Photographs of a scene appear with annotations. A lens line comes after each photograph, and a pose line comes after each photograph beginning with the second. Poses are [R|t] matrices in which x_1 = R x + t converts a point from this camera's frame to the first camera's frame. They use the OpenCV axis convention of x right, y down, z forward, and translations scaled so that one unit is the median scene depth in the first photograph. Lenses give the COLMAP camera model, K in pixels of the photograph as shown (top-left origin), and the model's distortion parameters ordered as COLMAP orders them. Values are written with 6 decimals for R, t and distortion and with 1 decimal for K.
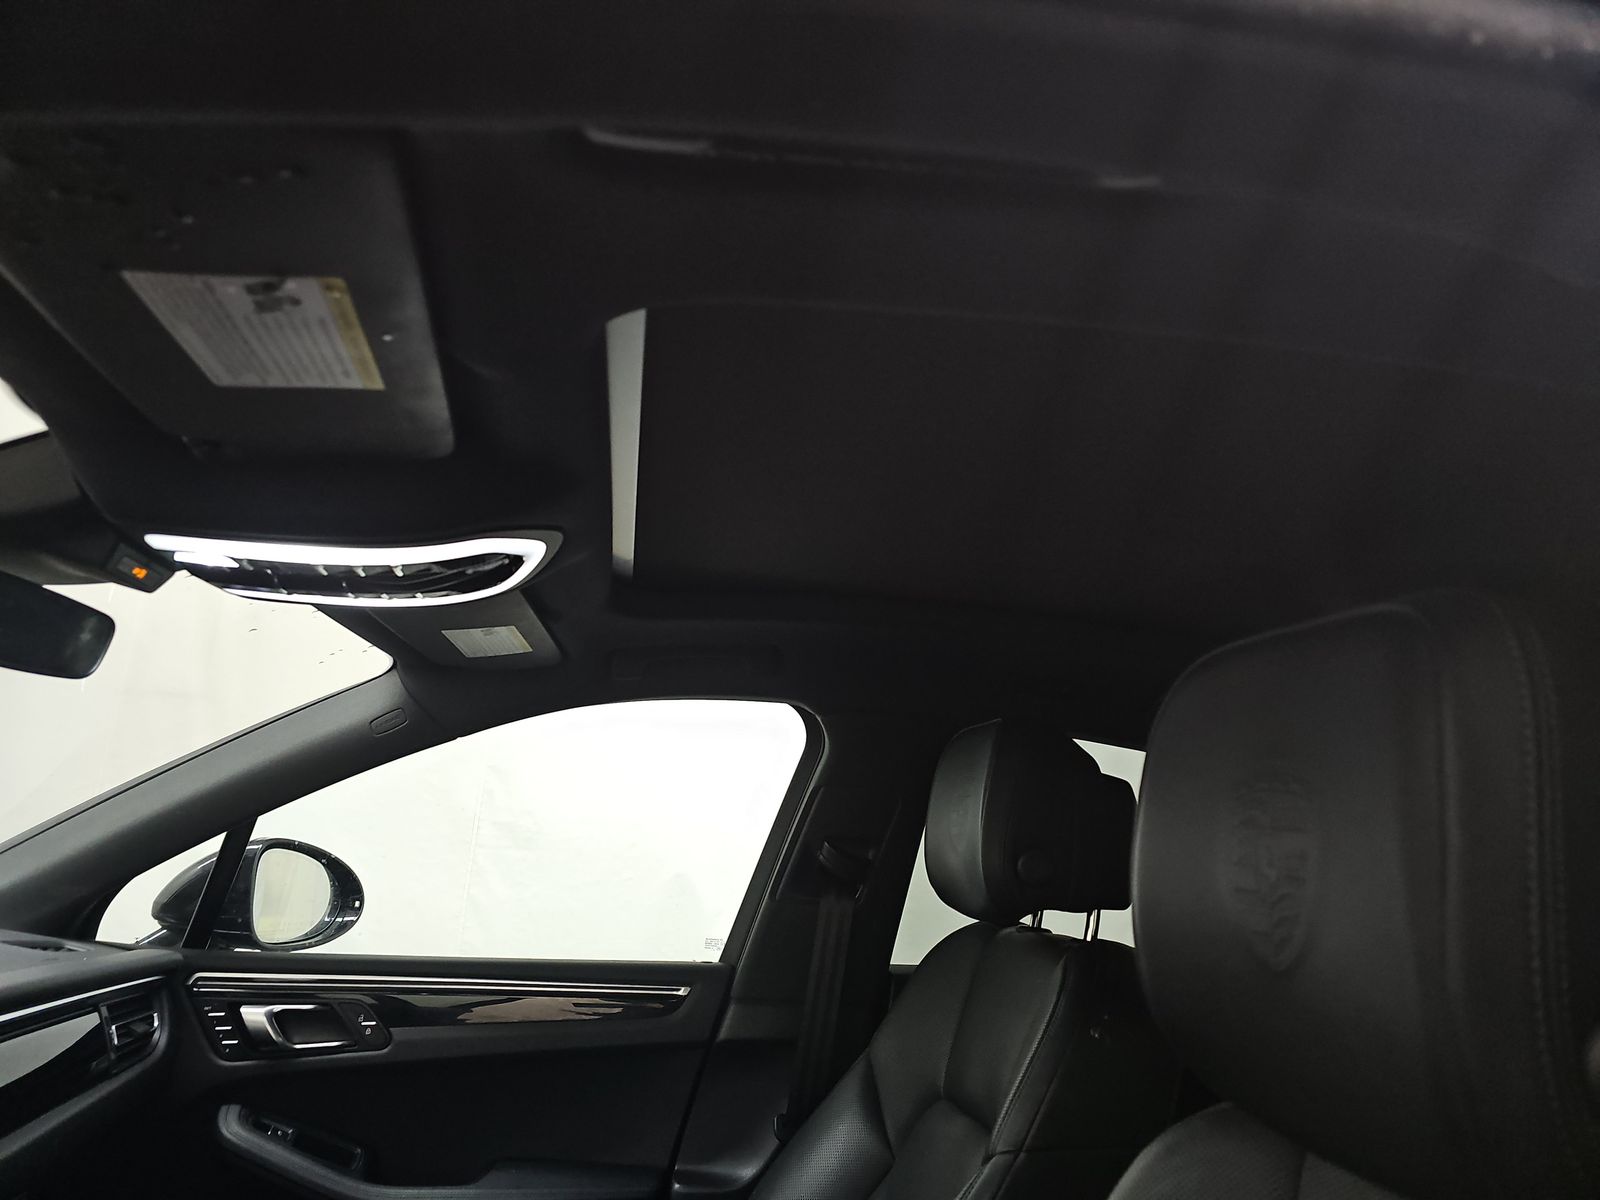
lens RADIAL K [[1015.2, 0, 791.9], [0, 1015.2, 599.3], [0, 0, 1]] dist [-0.000526, -0.006965]
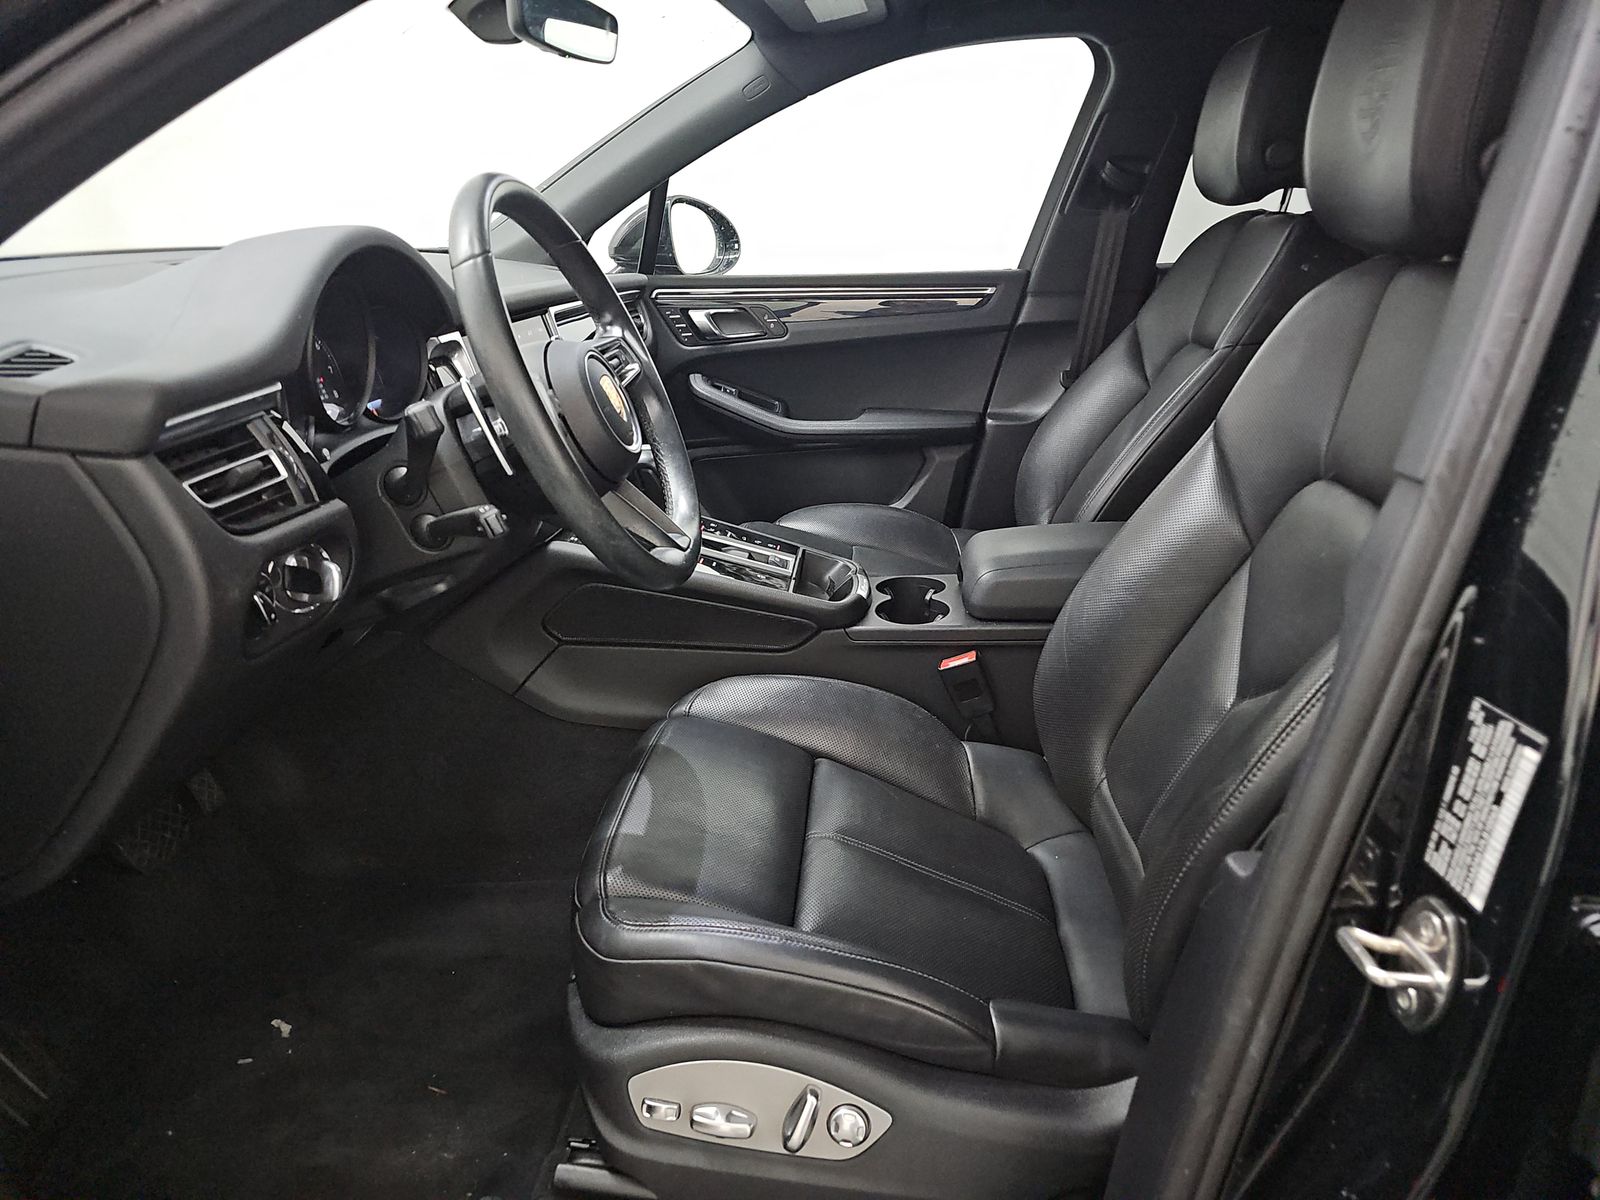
lens RADIAL K [[1015.2, 0, 791.9], [0, 1015.2, 599.3], [0, 0, 1]] dist [-0.000526, -0.006965]
pose [[0.969514, 0.020096, -0.244209, -0.027732], [0.118538, 0.833787, 0.539211, -0.025084], [0.214454, -0.551721, 0.805986, -0.364547]]
